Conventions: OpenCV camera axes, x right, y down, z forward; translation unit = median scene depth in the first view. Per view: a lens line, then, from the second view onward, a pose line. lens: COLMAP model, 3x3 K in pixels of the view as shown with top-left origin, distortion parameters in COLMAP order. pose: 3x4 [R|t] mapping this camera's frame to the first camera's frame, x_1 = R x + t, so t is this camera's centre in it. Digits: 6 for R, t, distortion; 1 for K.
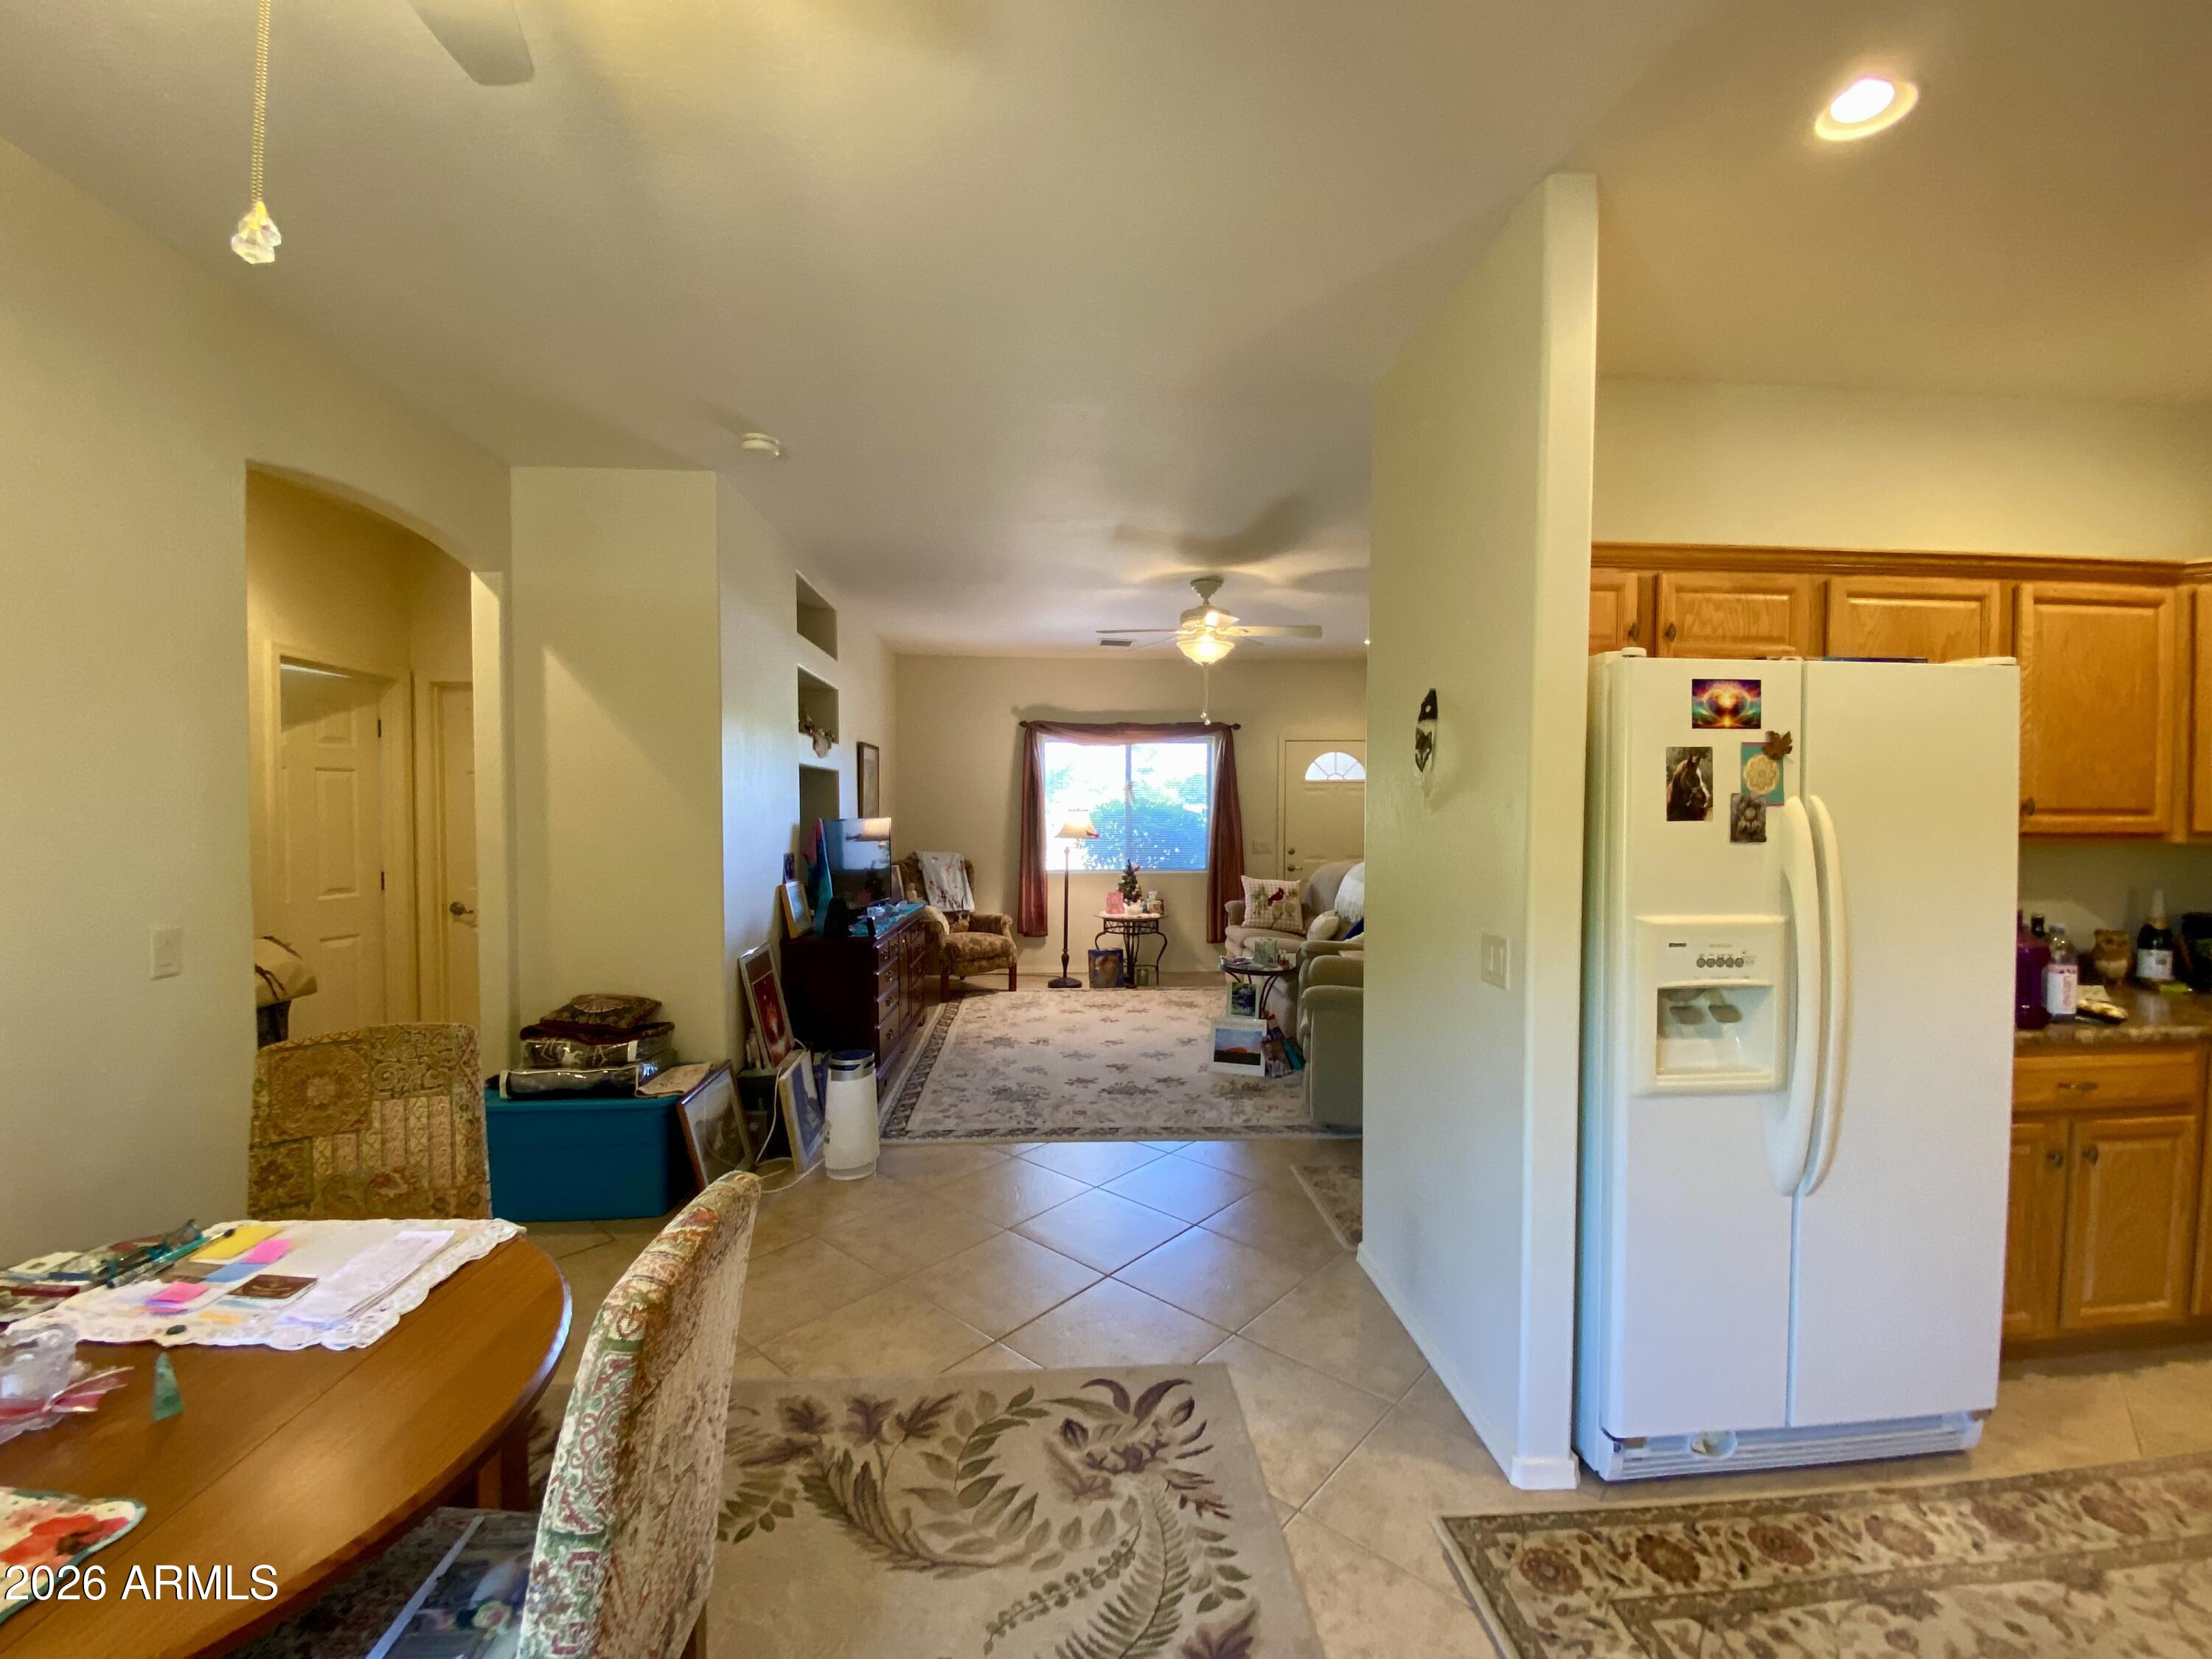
lens RADIAL K [[919.4, 0, 1097.8], [0, 919.4, 833.4], [0, 0, 1]] dist [0.014067, -0.016368]
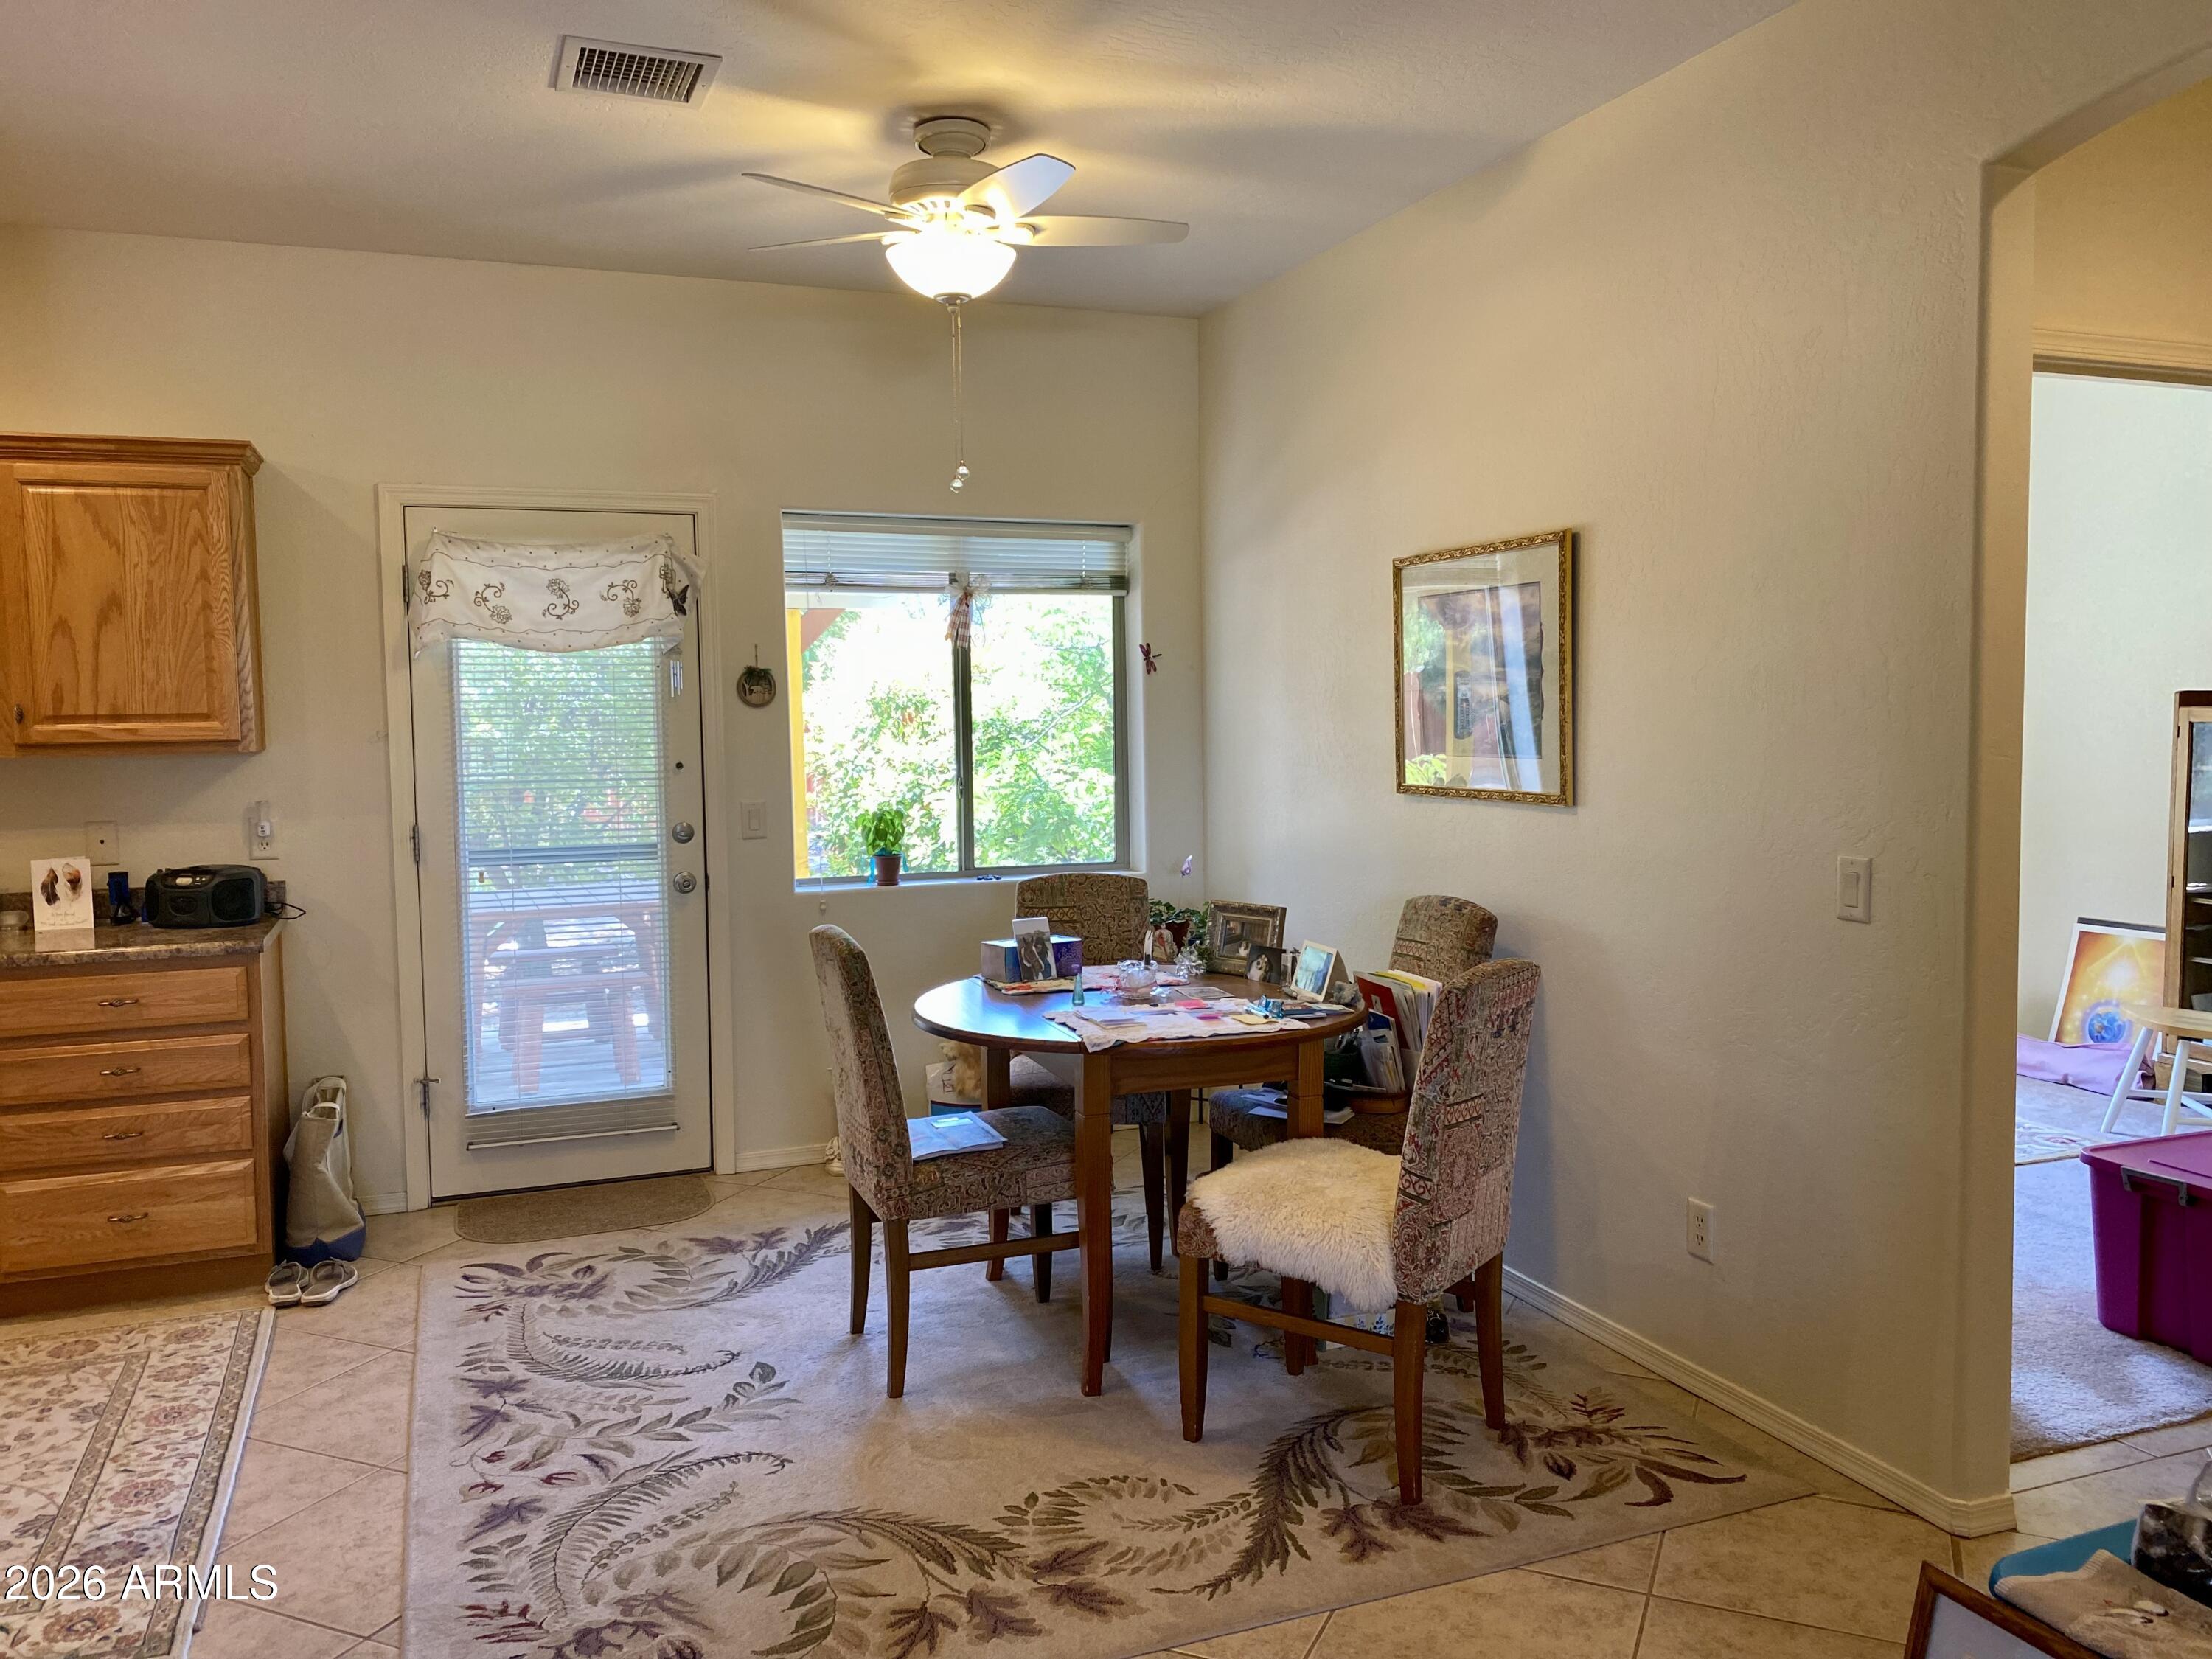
lens RADIAL K [[1691.3, 0, 1112.4], [0, 1691.3, 816.7], [0, 0, 1]] dist [0.060949, -0.087005]
pose [[-0.951627, 0.027886, -0.305988, 0.040192], [-0.000265, 0.995798, 0.091576, -0.074068], [0.307256, 0.087228, -0.947621, 2.326051]]
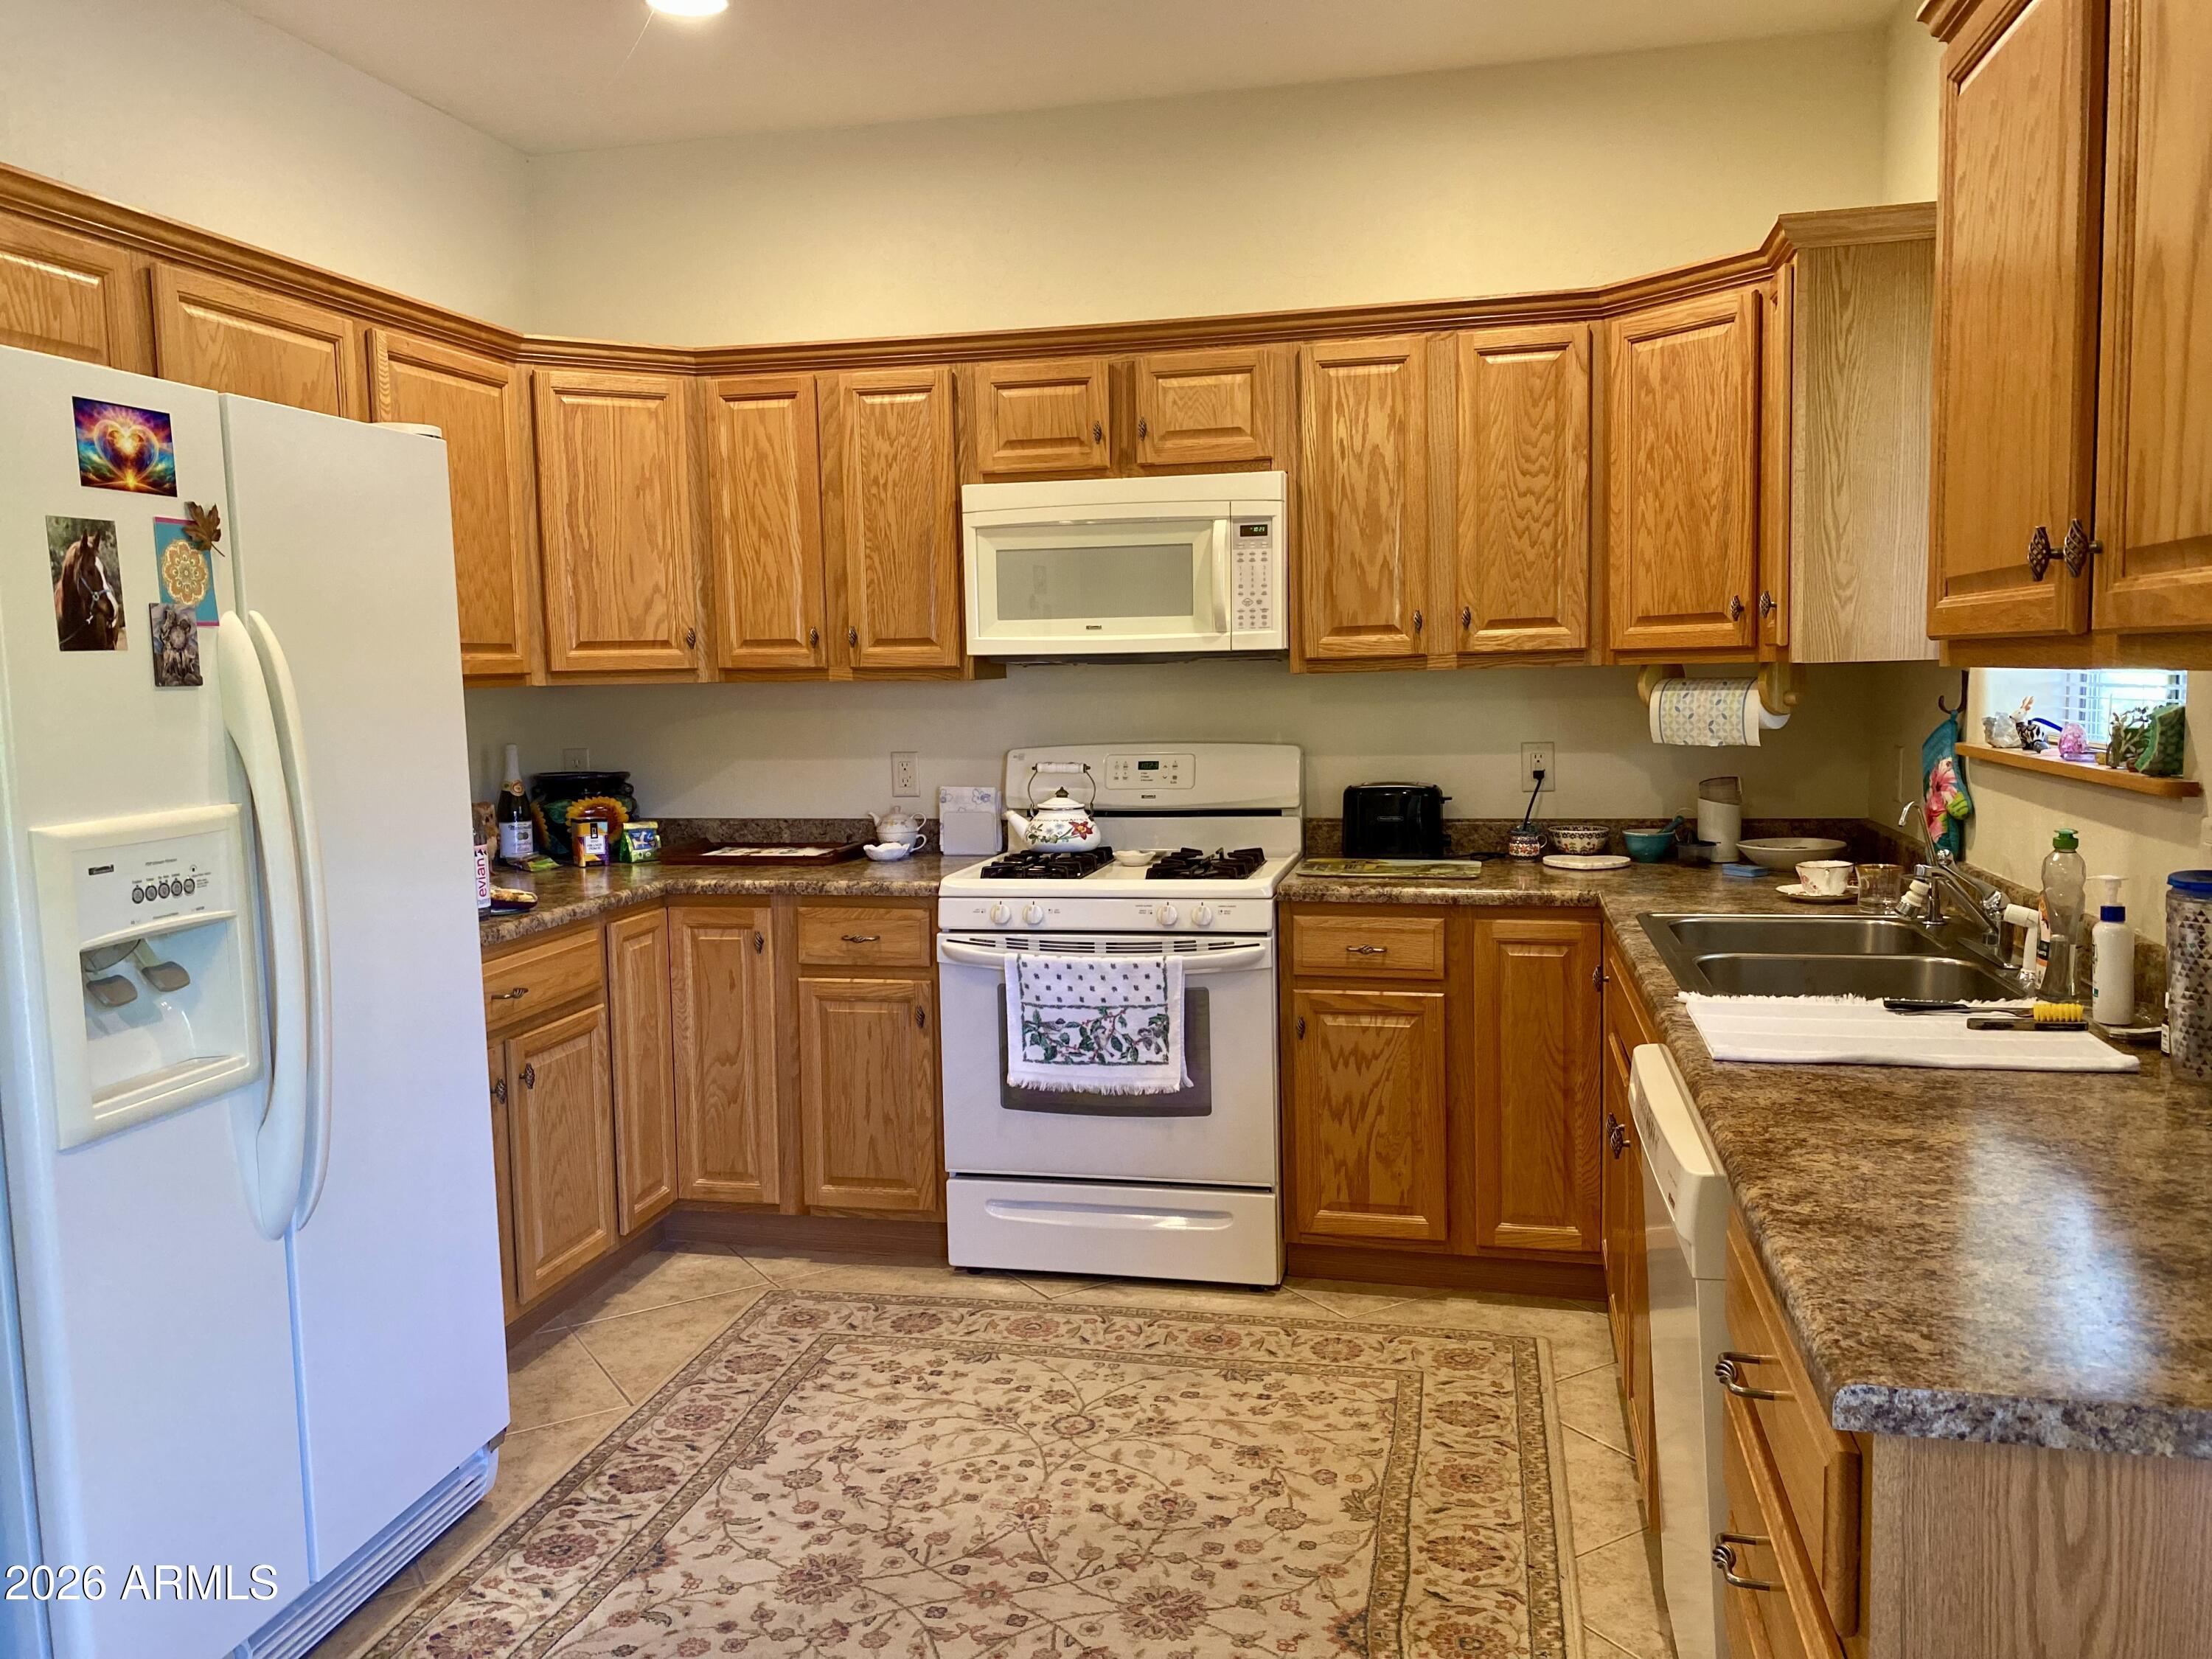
lens RADIAL K [[1691.3, 0, 1094.7], [0, 1691.3, 824.8], [0, 0, 1]] dist [0.060949, -0.087005]
pose [[0.281596, -0.100253, 0.954281, -0.185945], [0.048329, 0.994746, 0.090243, 0.026206], [-0.958315, 0.020708, 0.284962, 0.107599]]
